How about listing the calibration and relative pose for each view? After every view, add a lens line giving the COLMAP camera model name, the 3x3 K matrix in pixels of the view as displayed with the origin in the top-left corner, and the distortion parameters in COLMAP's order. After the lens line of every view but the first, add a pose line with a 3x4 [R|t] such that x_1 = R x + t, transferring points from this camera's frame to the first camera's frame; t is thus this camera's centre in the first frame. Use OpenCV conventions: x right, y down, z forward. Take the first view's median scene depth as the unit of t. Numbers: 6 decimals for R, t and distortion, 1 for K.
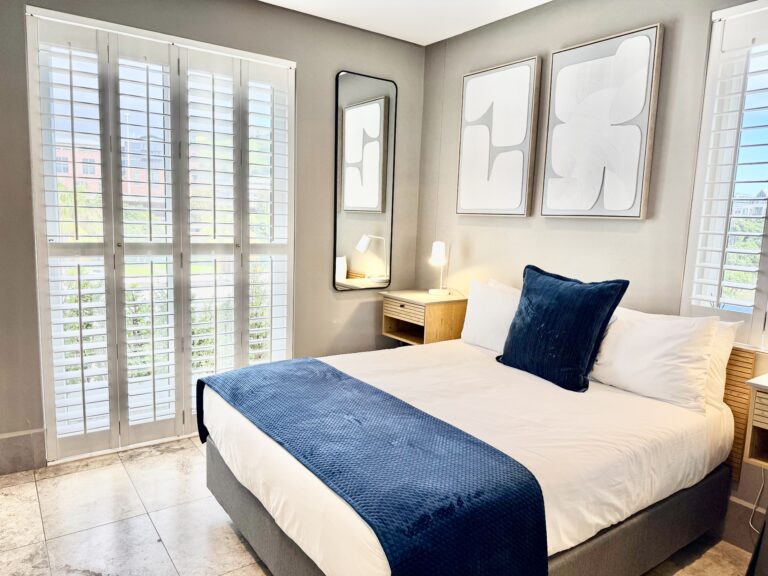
lens RADIAL K [[566.0, 0, 384.0], [0, 566.0, 288.0], [0, 0, 1]] dist [0.097380, -0.157569]
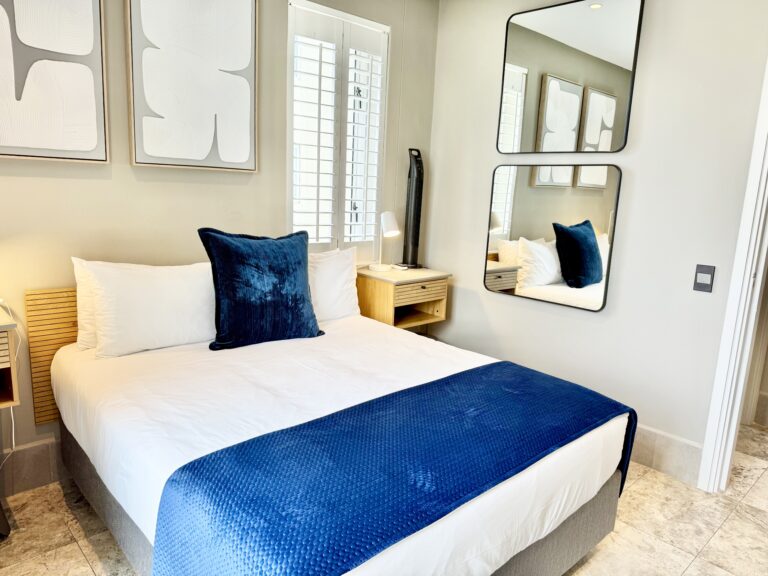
lens RADIAL K [[566.0, 0, 384.0], [0, 566.0, 288.0], [0, 0, 1]] dist [0.097380, -0.157569]
pose [[-0.171653, -0.225384, 0.959029, -0.633465], [0.071166, 0.968098, 0.240253, -0.142575], [-0.982584, 0.109490, -0.150137, 0.916007]]
